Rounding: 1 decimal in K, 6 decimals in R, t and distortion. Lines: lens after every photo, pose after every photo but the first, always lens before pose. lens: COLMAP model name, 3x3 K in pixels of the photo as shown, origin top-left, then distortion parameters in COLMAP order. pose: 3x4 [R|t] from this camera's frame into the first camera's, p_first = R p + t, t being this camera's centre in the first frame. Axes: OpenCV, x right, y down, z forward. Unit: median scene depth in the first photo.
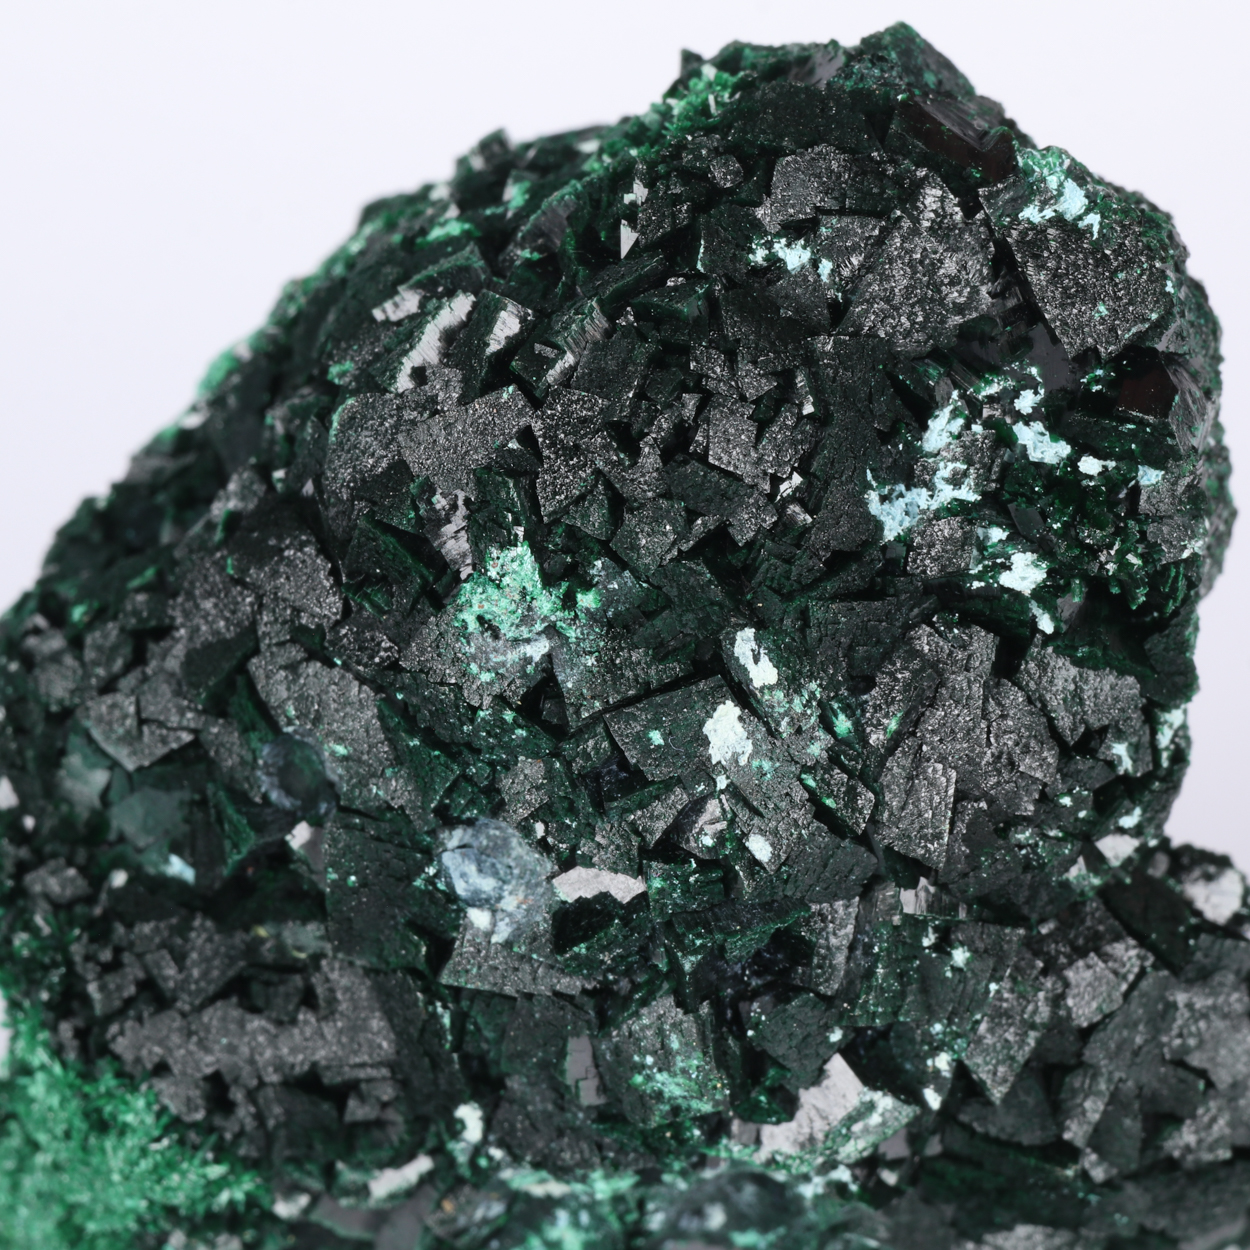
lens RADIAL K [[7647.8, 0, 622.0], [0, 7647.8, 623.5], [0, 0, 1]] dist [0.136347, 0.000000]
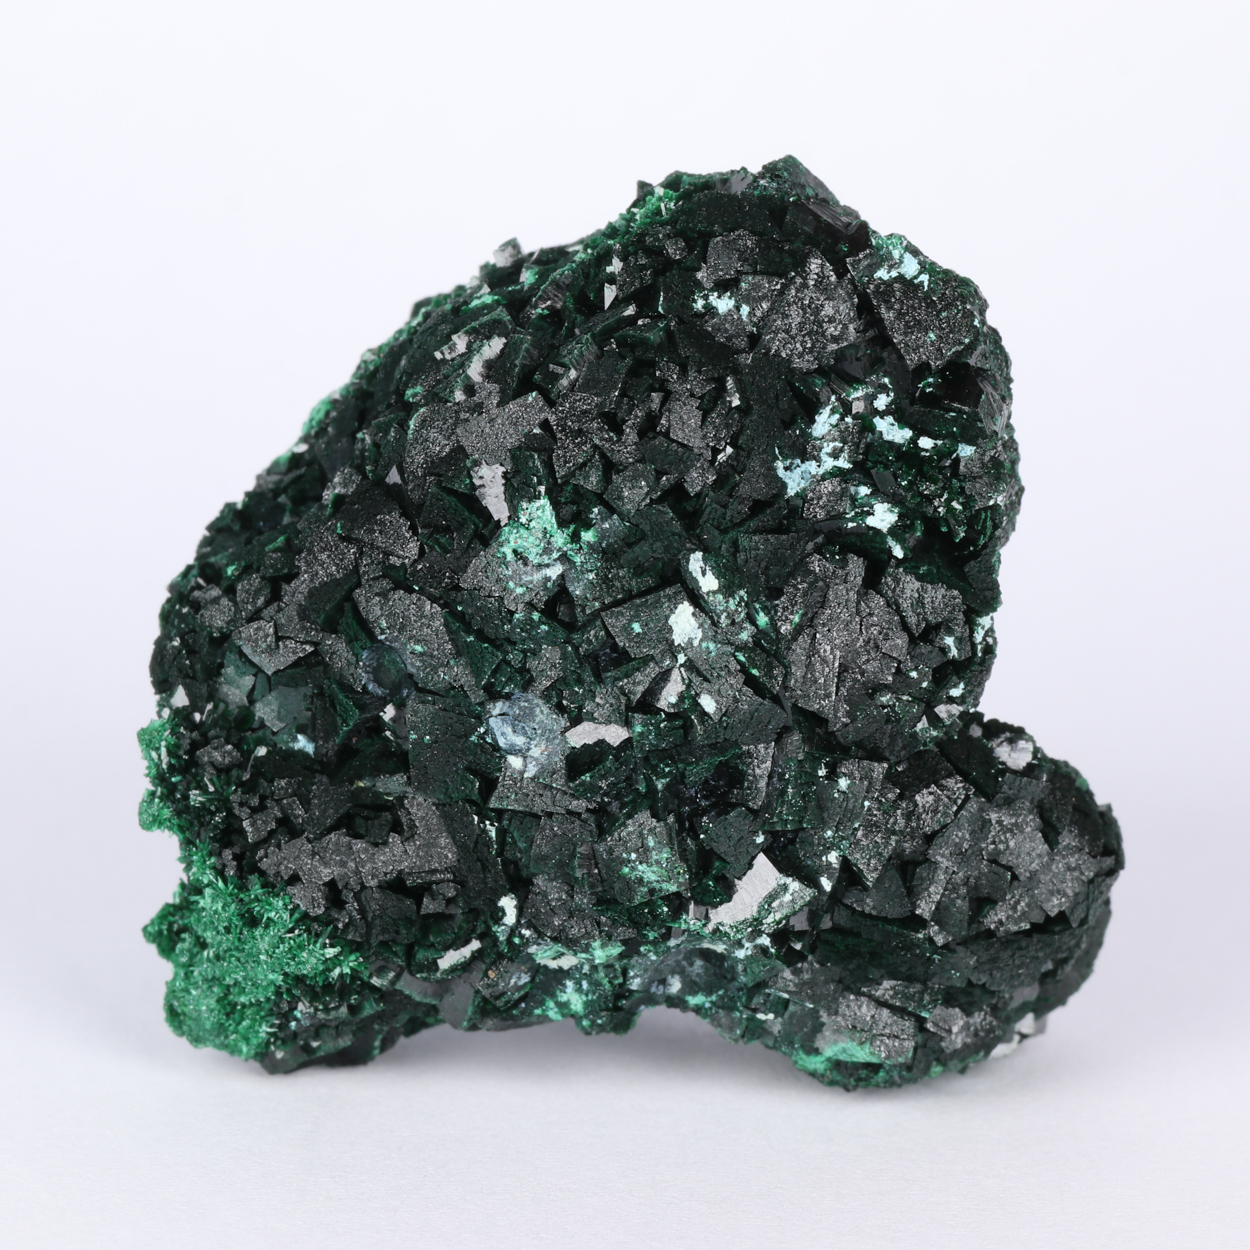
lens RADIAL K [[7647.8, 0, 627.1], [0, 7647.8, 626.1], [0, 0, 1]] dist [0.136347, 0.000000]
pose [[0.999069, -0.015105, 0.040417, -0.055864], [0.018752, 0.995636, -0.091423, 0.146443], [-0.038860, 0.092096, 0.994992, -0.457110]]
